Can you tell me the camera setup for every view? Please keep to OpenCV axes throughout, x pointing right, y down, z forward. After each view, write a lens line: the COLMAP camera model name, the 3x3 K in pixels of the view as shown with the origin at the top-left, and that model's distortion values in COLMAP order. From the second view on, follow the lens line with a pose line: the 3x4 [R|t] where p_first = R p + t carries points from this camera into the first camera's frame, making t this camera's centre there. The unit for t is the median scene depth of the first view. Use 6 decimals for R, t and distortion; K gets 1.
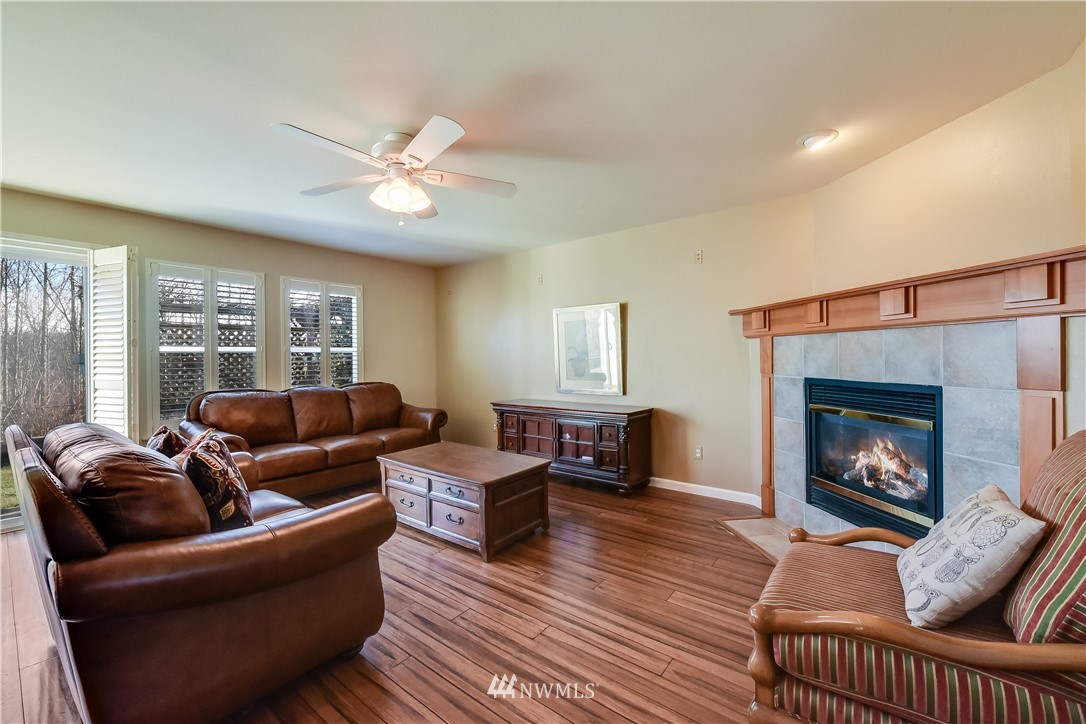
lens RADIAL K [[445.1, 0, 550.1], [0, 445.1, 357.5], [0, 0, 1]] dist [0.000494, 0.000116]
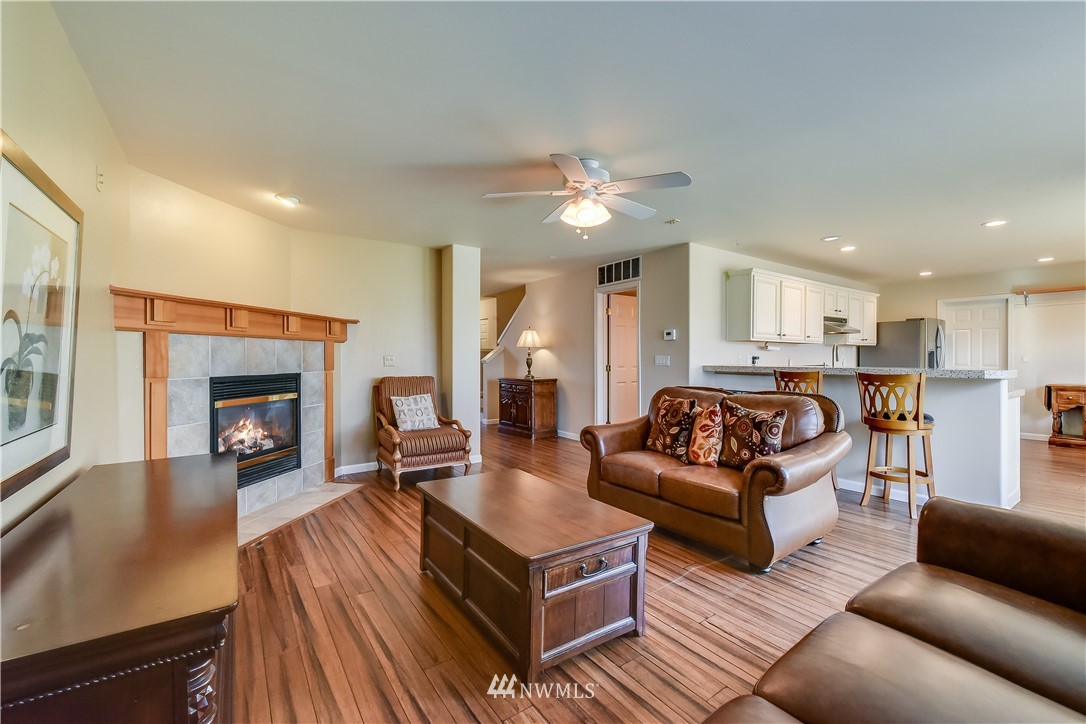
lens RADIAL K [[498.2, 0, 543.0], [0, 498.2, 362.0], [0, 0, 1]] dist [-0.080165, 0.044364]
pose [[-0.954519, 0.009793, 0.297991, -0.510690], [0.012568, 0.999894, 0.007398, 0.011614], [-0.297887, 0.010807, -0.954540, 1.896584]]
